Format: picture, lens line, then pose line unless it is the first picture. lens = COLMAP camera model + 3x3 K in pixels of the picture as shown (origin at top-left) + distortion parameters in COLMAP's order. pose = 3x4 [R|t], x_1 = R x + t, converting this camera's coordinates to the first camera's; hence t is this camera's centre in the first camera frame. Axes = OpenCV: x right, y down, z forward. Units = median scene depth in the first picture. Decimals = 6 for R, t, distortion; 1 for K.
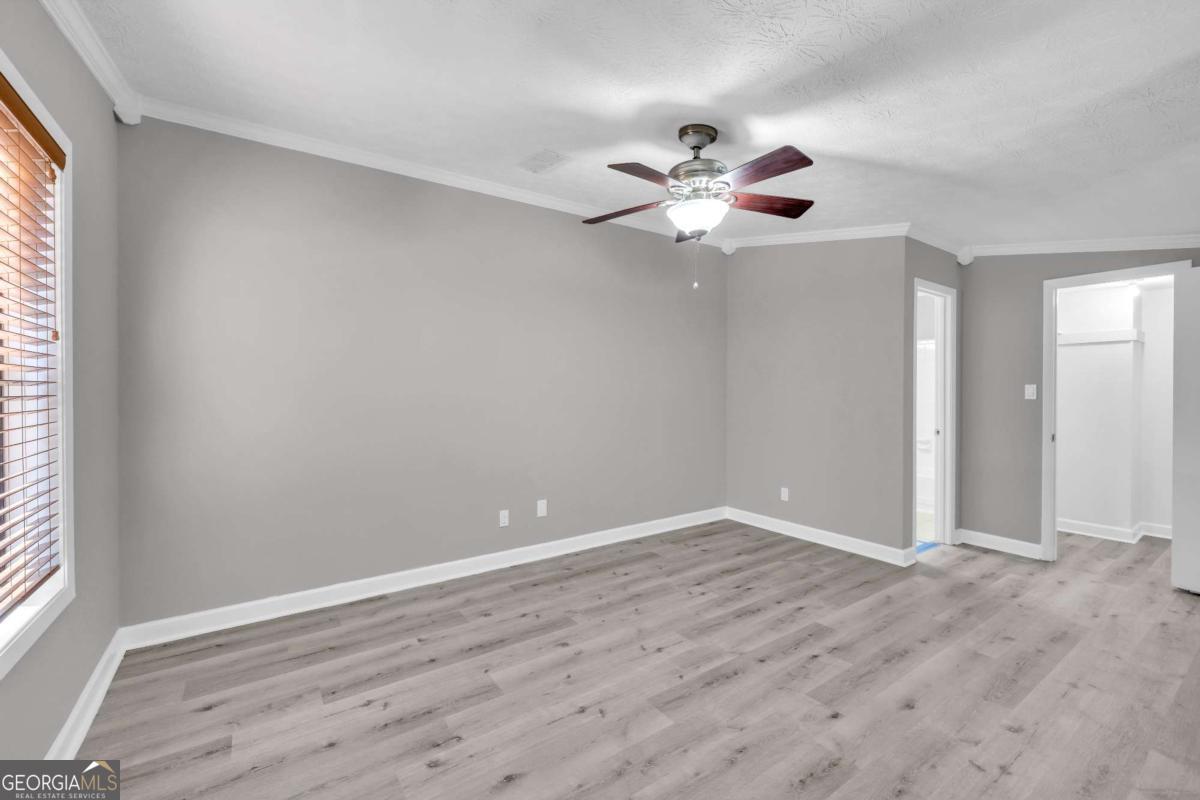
lens RADIAL K [[509.6, 0, 602.3], [0, 509.6, 393.8], [0, 0, 1]] dist [0.001367, 0.000014]
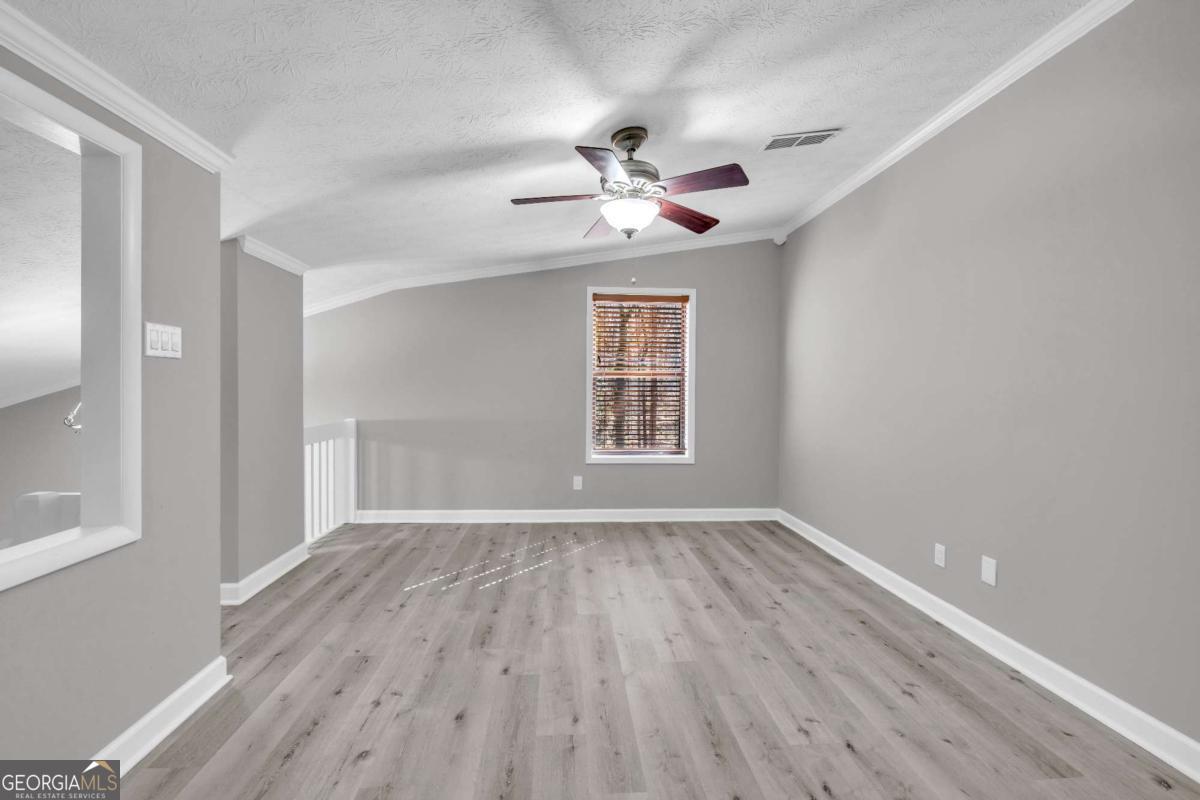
lens RADIAL K [[509.6, 0, 602.3], [0, 509.6, 393.8], [0, 0, 1]] dist [0.001367, 0.000014]
pose [[-0.518397, 0.009594, -0.855086, 1.011277], [-0.012329, 0.999749, 0.018692, -0.005736], [0.855051, 0.020232, -0.518149, 1.359554]]
